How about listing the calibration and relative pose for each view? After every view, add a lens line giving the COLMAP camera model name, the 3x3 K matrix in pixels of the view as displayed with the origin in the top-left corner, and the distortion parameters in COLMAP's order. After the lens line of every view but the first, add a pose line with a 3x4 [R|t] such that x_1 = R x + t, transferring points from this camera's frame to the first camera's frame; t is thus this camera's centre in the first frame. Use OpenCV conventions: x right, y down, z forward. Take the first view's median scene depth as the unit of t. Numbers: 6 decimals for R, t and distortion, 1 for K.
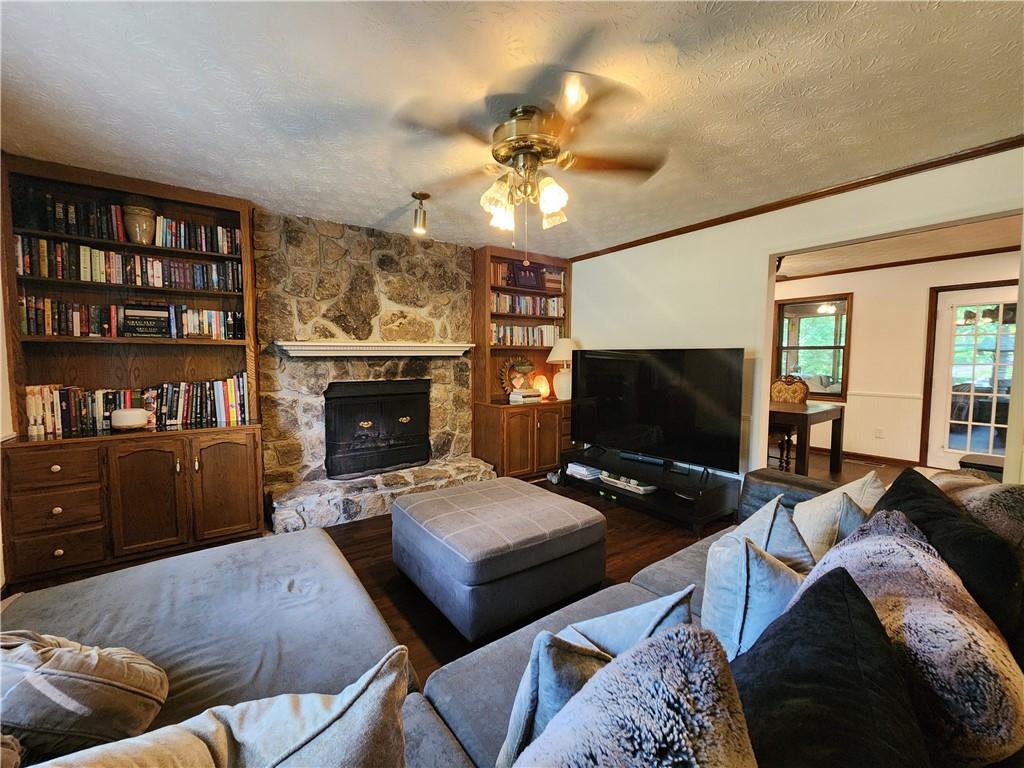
lens RADIAL K [[419.3, 0, 512.7], [0, 419.3, 386.9], [0, 0, 1]] dist [0.000945, -0.003025]
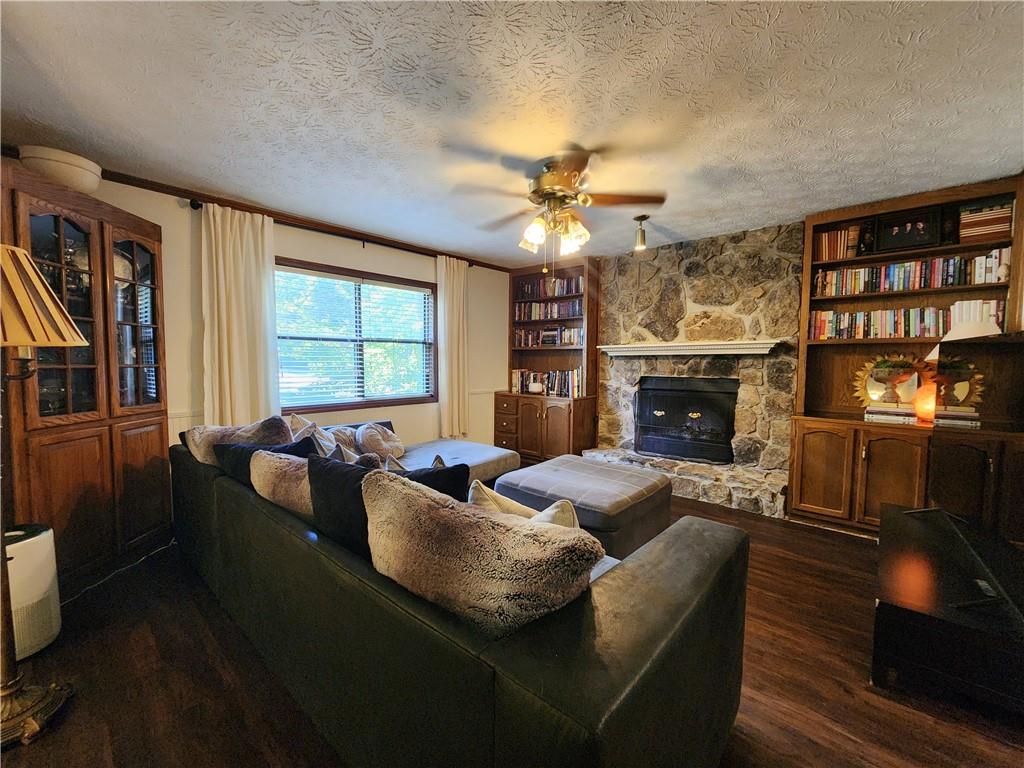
lens RADIAL K [[419.3, 0, 510.0], [0, 419.3, 386.2], [0, 0, 1]] dist [0.000945, -0.003025]
pose [[0.206074, 0.061013, -0.976633, 0.684888], [-0.071665, 0.996315, 0.047121, -0.010909], [0.975909, 0.060280, 0.209687, 0.329545]]
